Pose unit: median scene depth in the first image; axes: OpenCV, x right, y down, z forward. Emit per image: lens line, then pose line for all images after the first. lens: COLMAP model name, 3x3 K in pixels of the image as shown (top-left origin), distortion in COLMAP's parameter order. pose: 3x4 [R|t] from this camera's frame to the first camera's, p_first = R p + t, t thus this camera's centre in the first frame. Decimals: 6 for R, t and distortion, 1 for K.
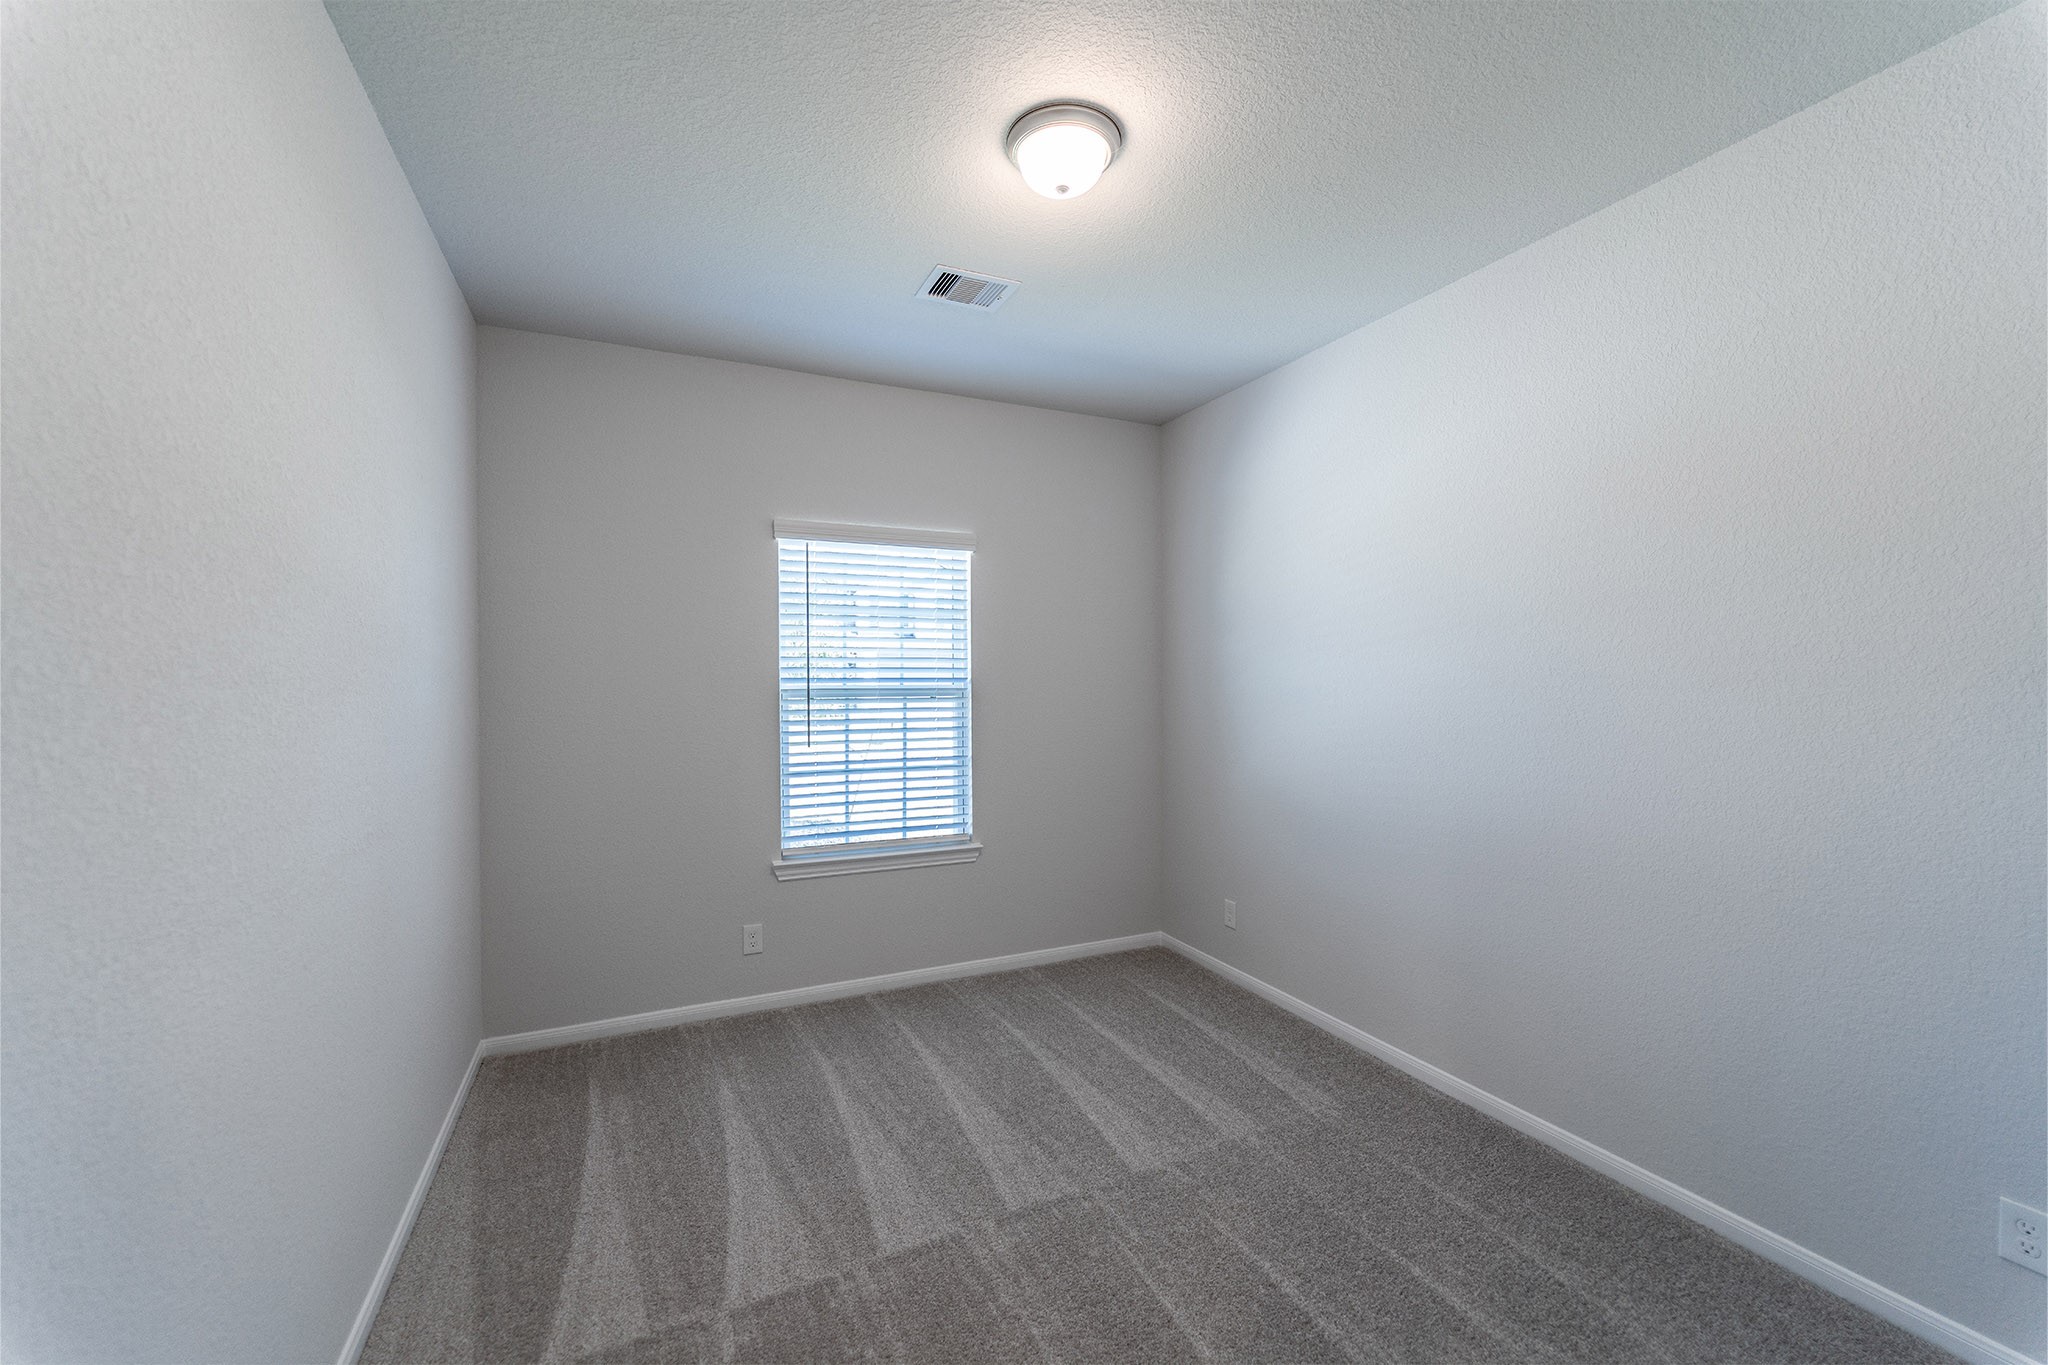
lens RADIAL K [[823.4, 0, 1015.4], [0, 823.4, 685.9], [0, 0, 1]] dist [-0.001567, -0.000128]
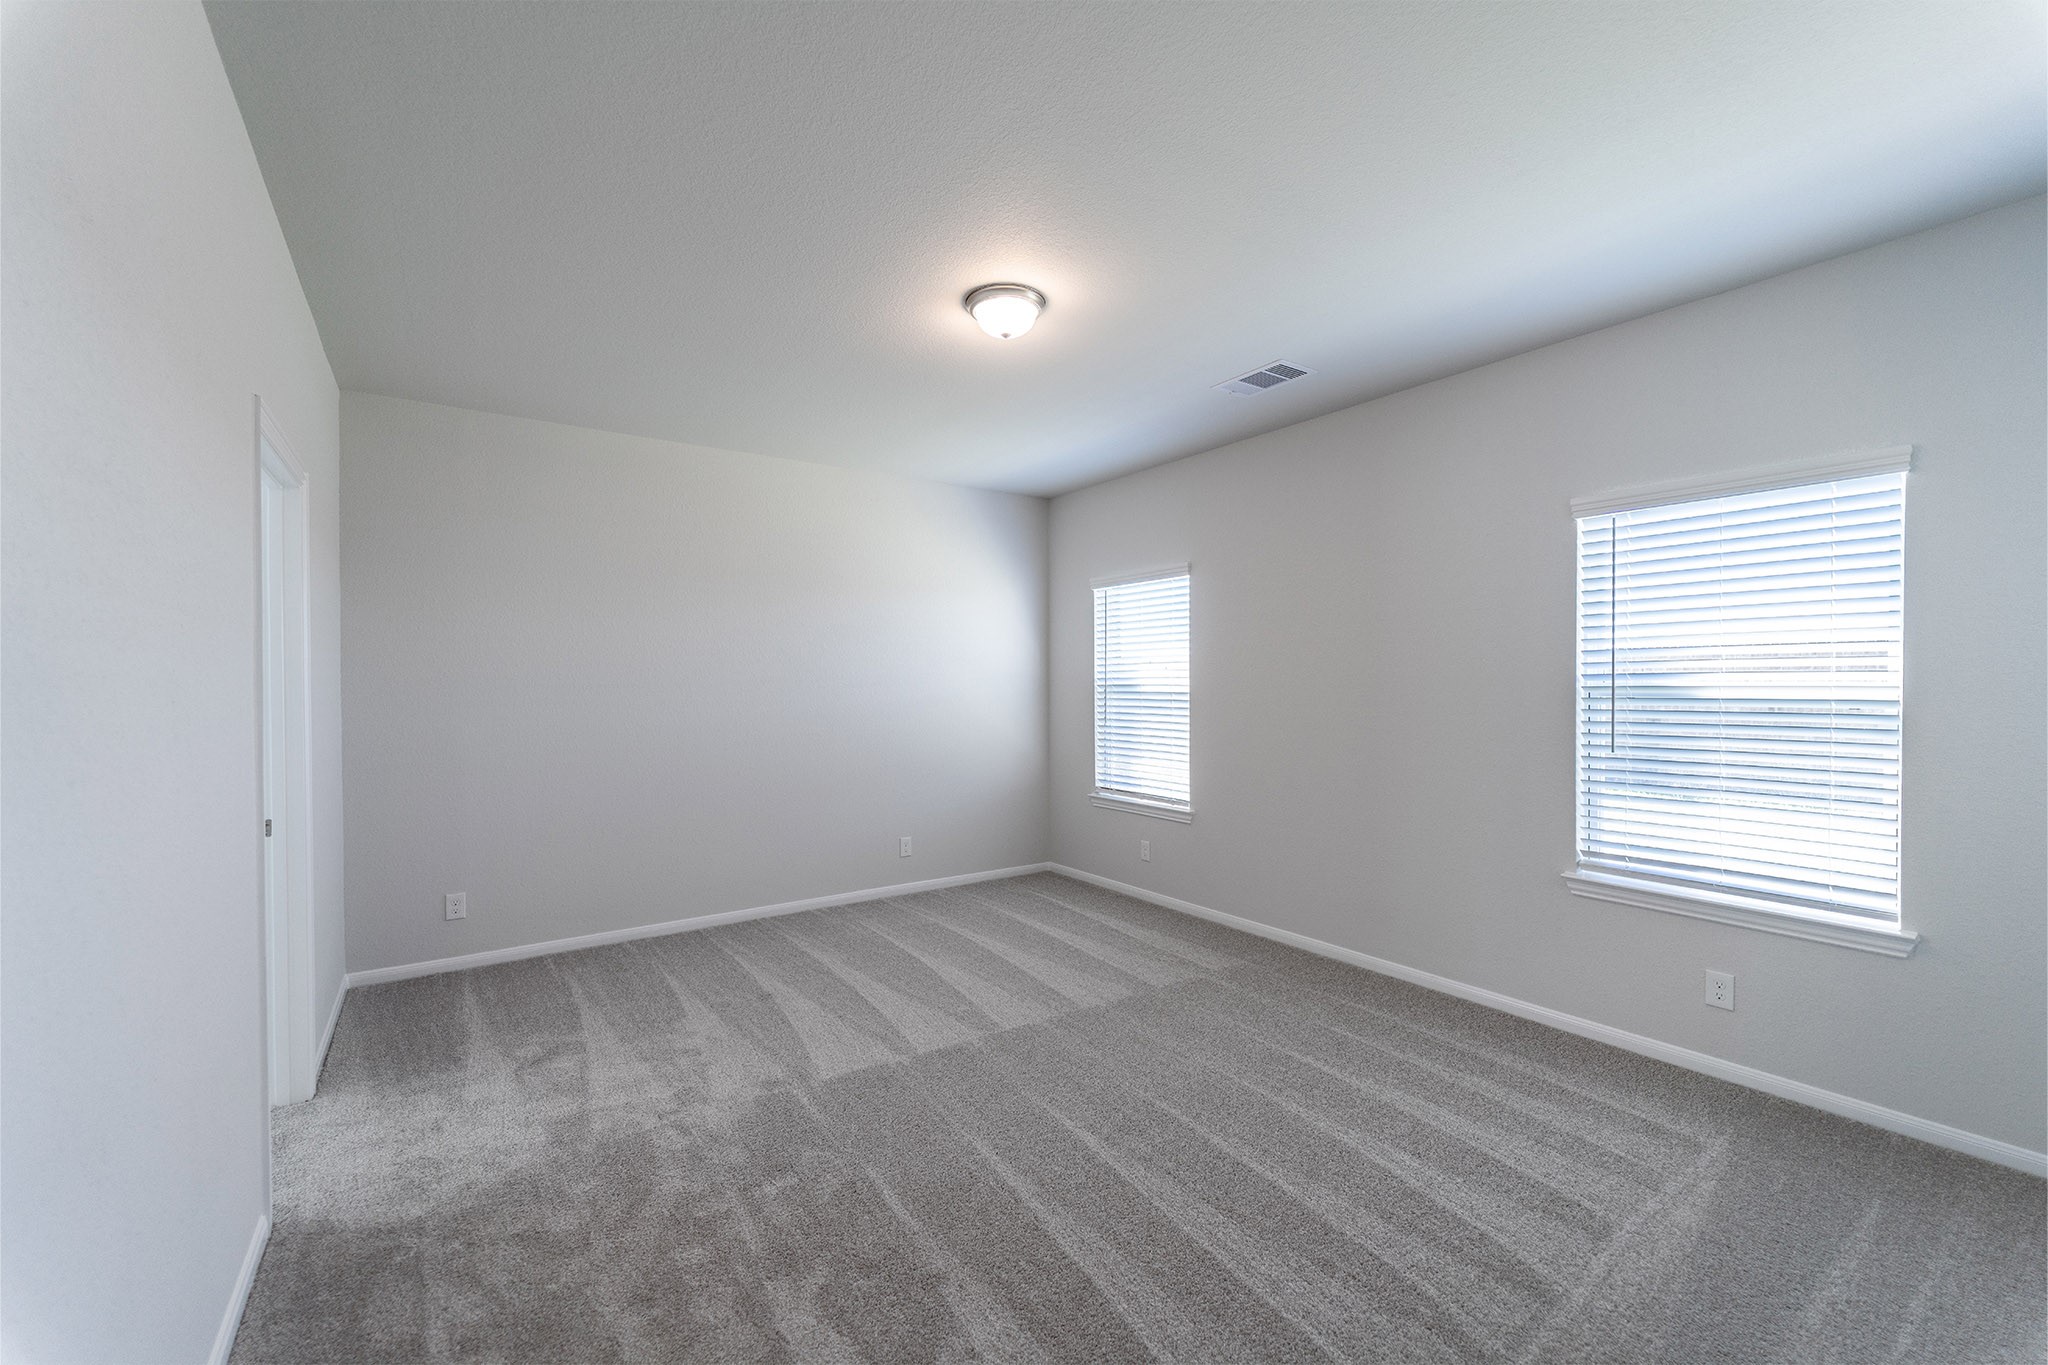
lens RADIAL K [[823.4, 0, 1015.4], [0, 823.4, 685.9], [0, 0, 1]] dist [-0.001567, -0.000128]
pose [[0.184142, 0.014281, -0.982796, 0.489857], [-0.003437, 0.999898, 0.013886, -0.006073], [0.982894, 0.000821, 0.184172, 0.217984]]
